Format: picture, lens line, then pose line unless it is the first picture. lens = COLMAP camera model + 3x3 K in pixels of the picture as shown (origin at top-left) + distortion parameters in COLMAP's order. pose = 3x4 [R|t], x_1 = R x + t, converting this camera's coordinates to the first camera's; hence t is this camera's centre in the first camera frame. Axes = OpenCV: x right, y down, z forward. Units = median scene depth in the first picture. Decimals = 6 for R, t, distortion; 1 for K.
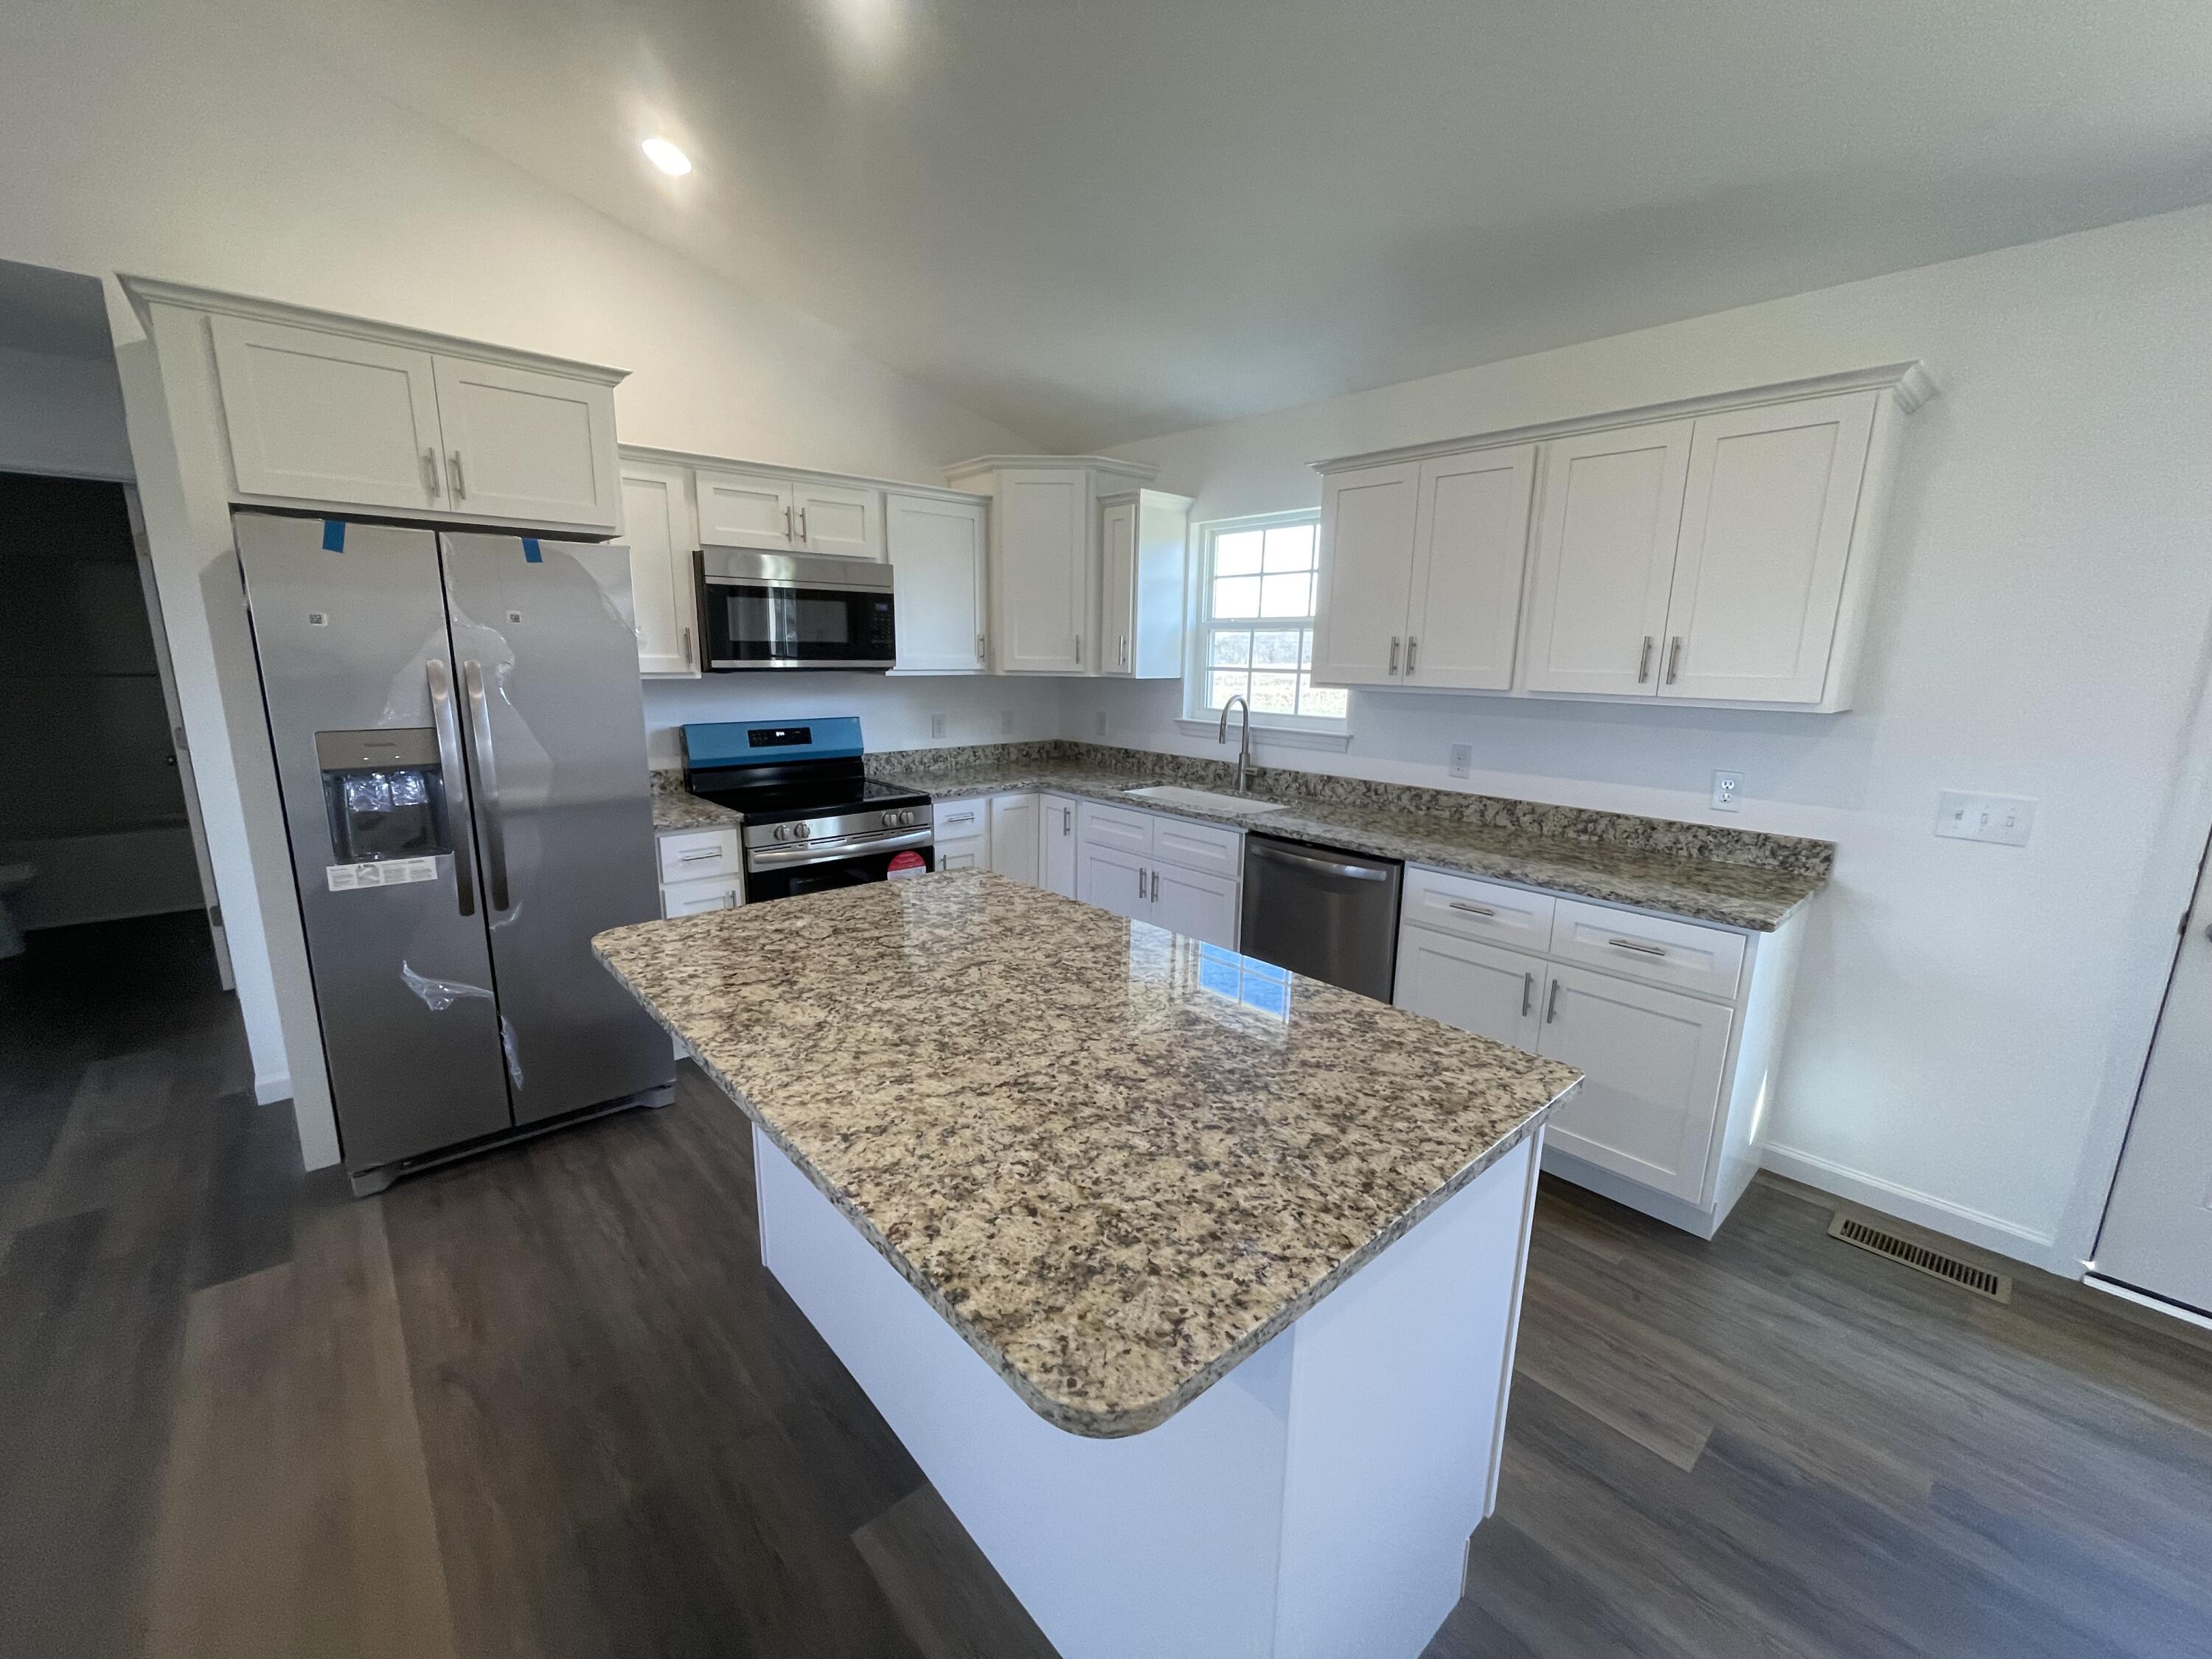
lens RADIAL K [[891.1, 0, 1100.7], [0, 891.1, 836.9], [0, 0, 1]] dist [0.001198, -0.000054]
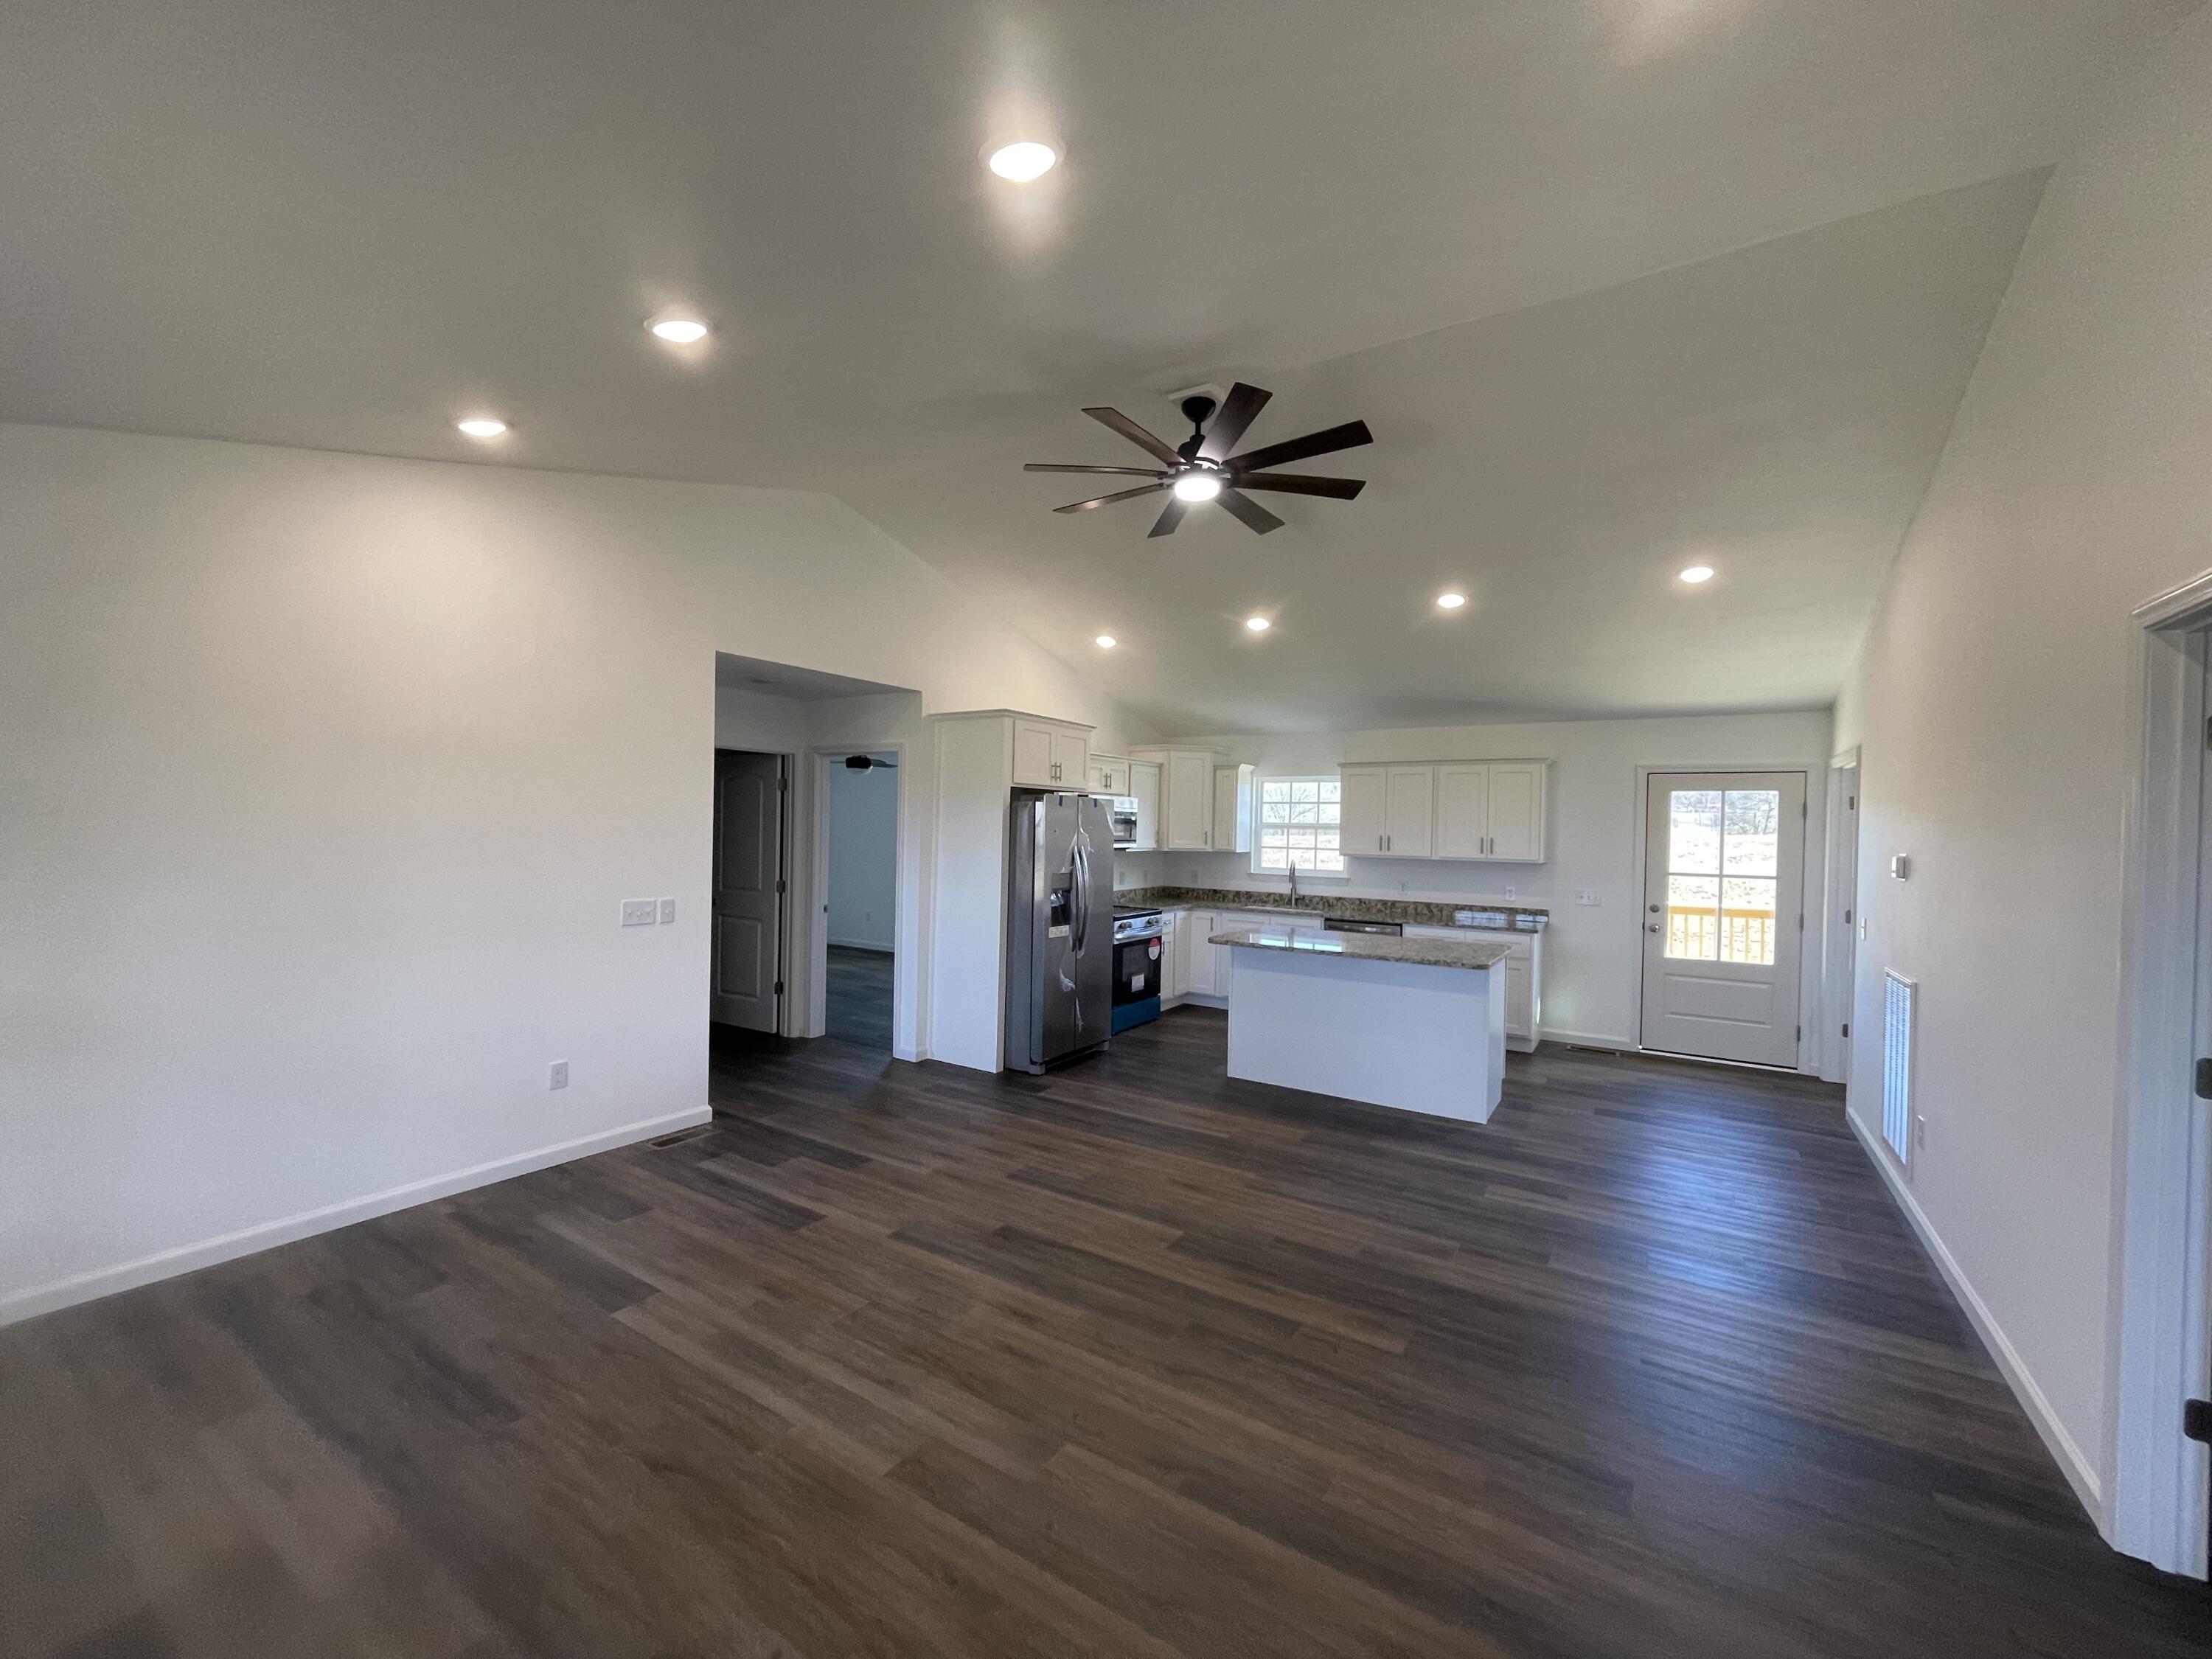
lens RADIAL K [[890.2, 0, 1093.9], [0, 890.2, 828.3], [0, 0, 1]] dist [0.001901, -0.000018]
pose [[0.964630, 0.004955, 0.263561, -1.005197], [0.048202, 0.979650, -0.194837, 0.180936], [-0.259163, 0.200650, 0.944761, -1.030109]]
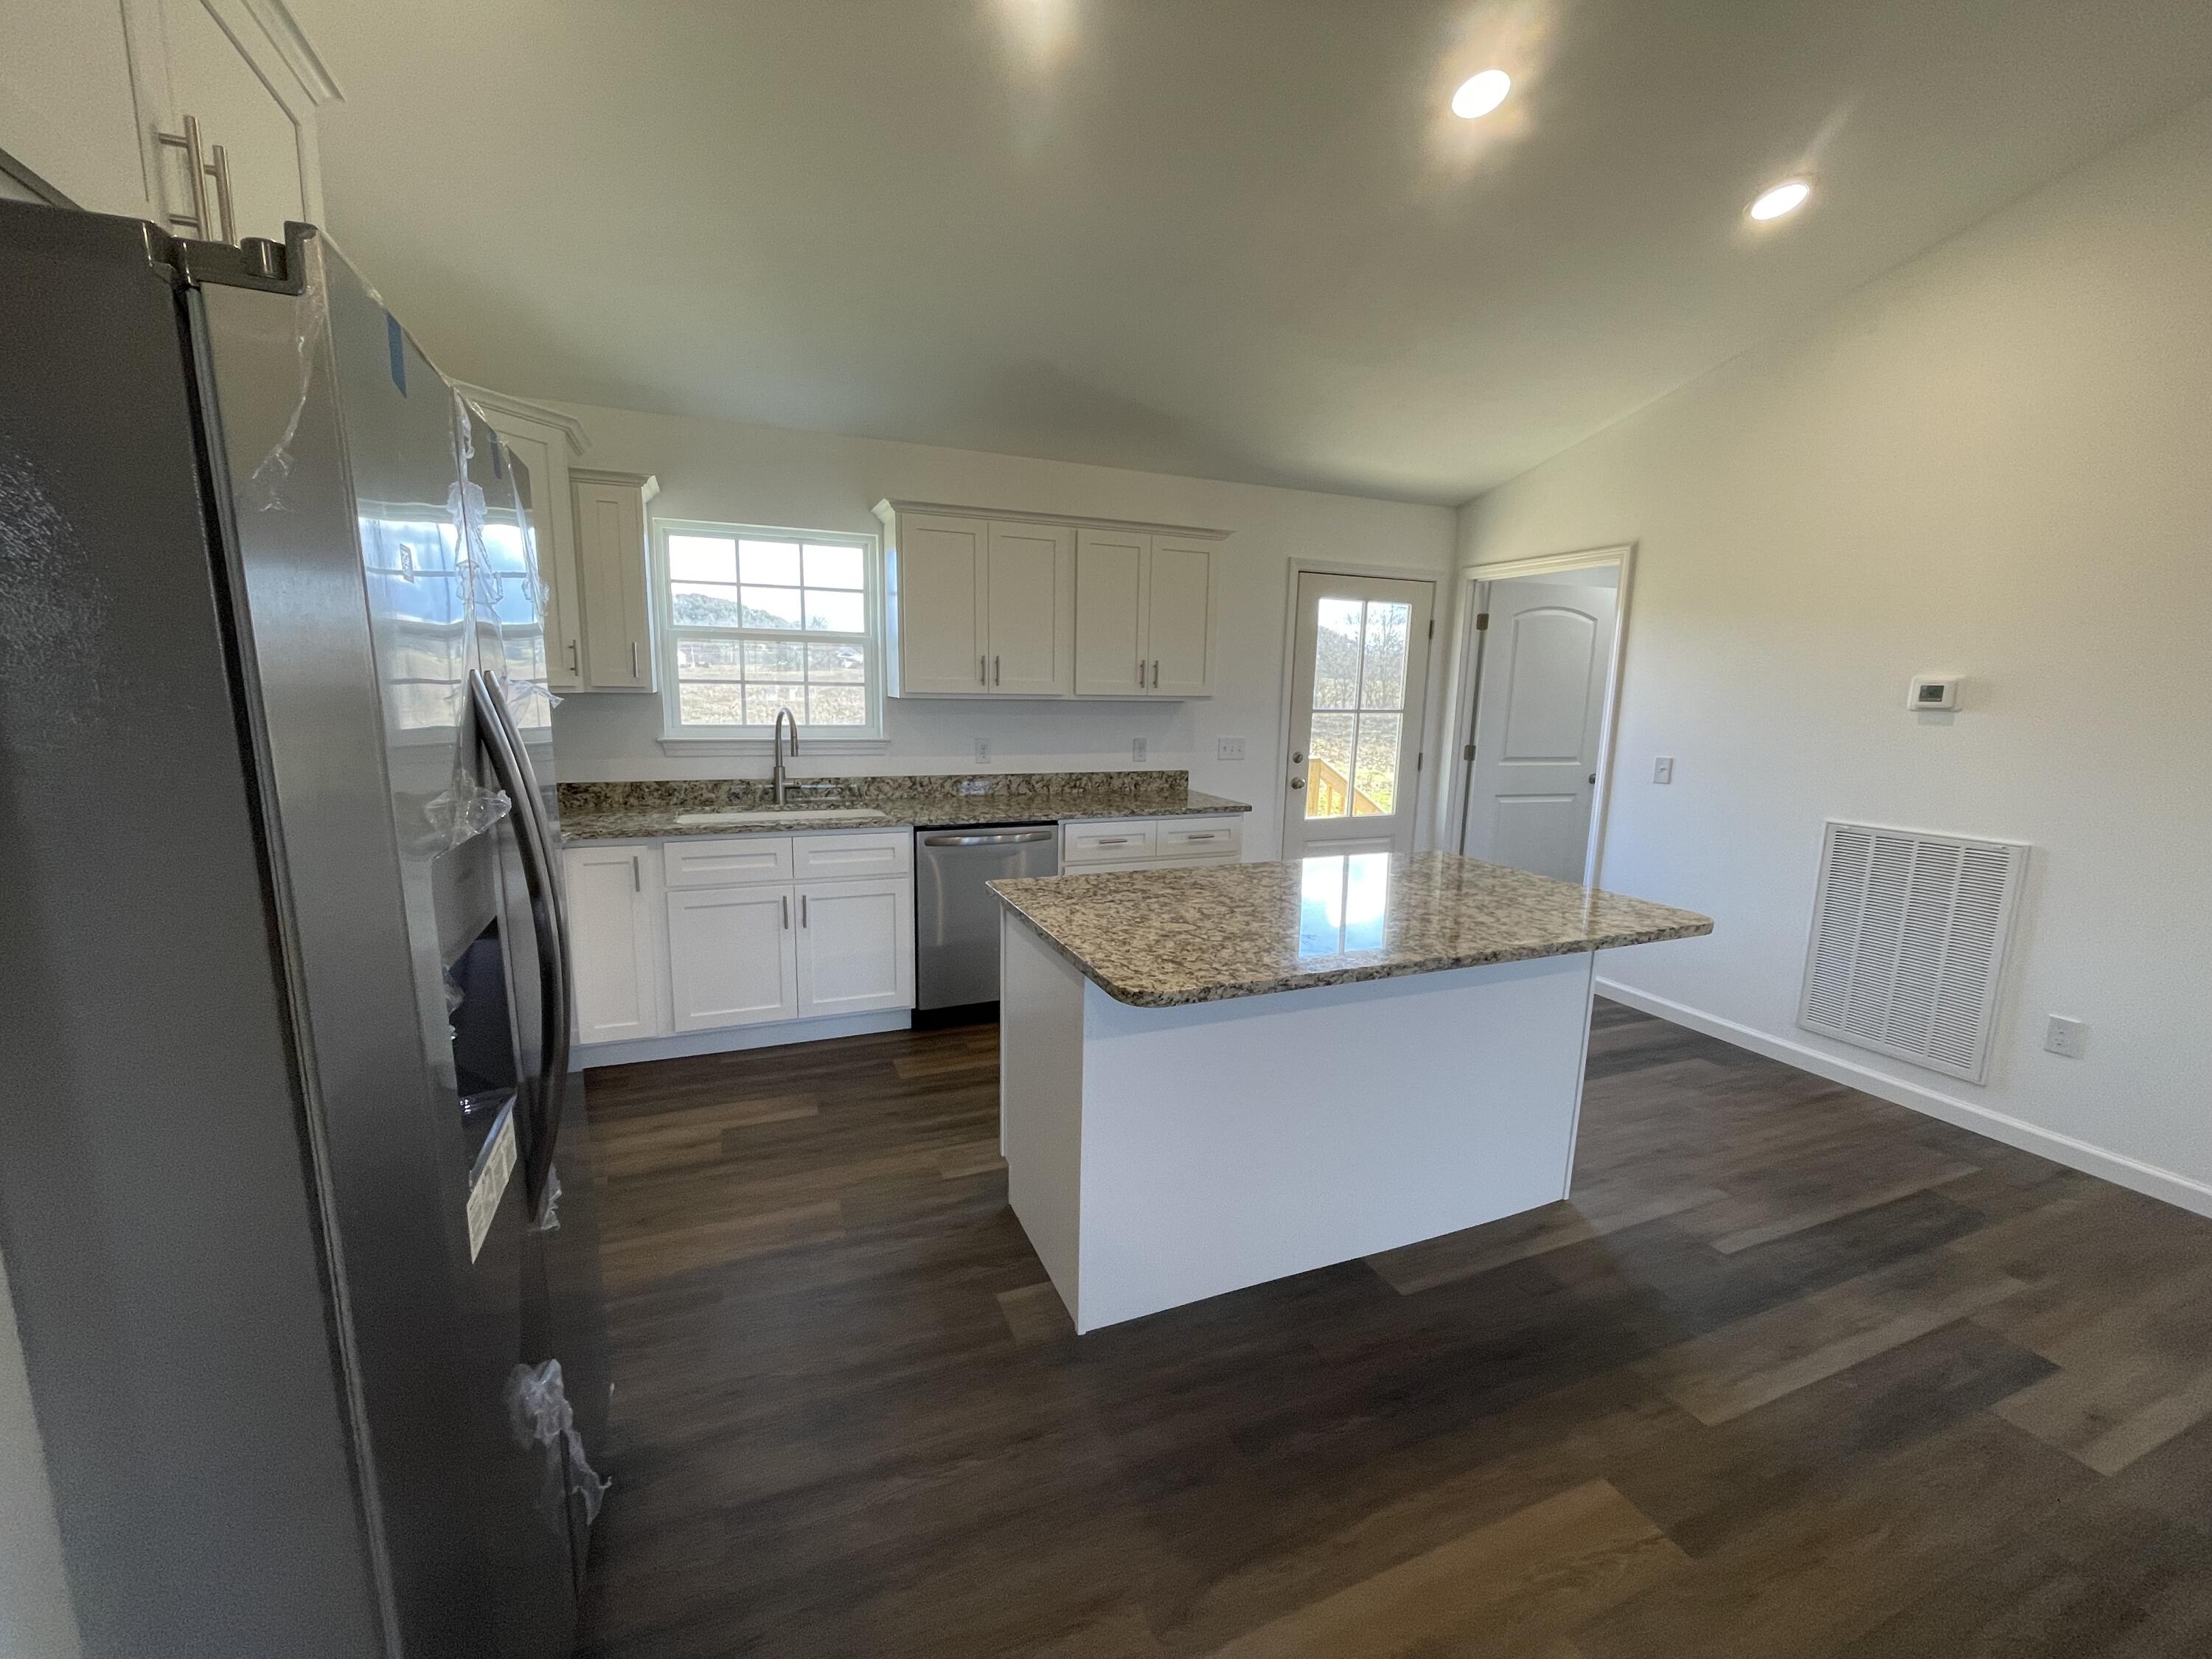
lens RADIAL K [[890.2, 0, 1093.9], [0, 890.2, 828.3], [0, 0, 1]] dist [0.001901, -0.000018]
pose [[0.328580, -0.160720, 0.930701, -0.794622], [0.180595, 0.977924, 0.105117, -0.083656], [-0.927049, 0.133541, 0.350352, 0.420674]]
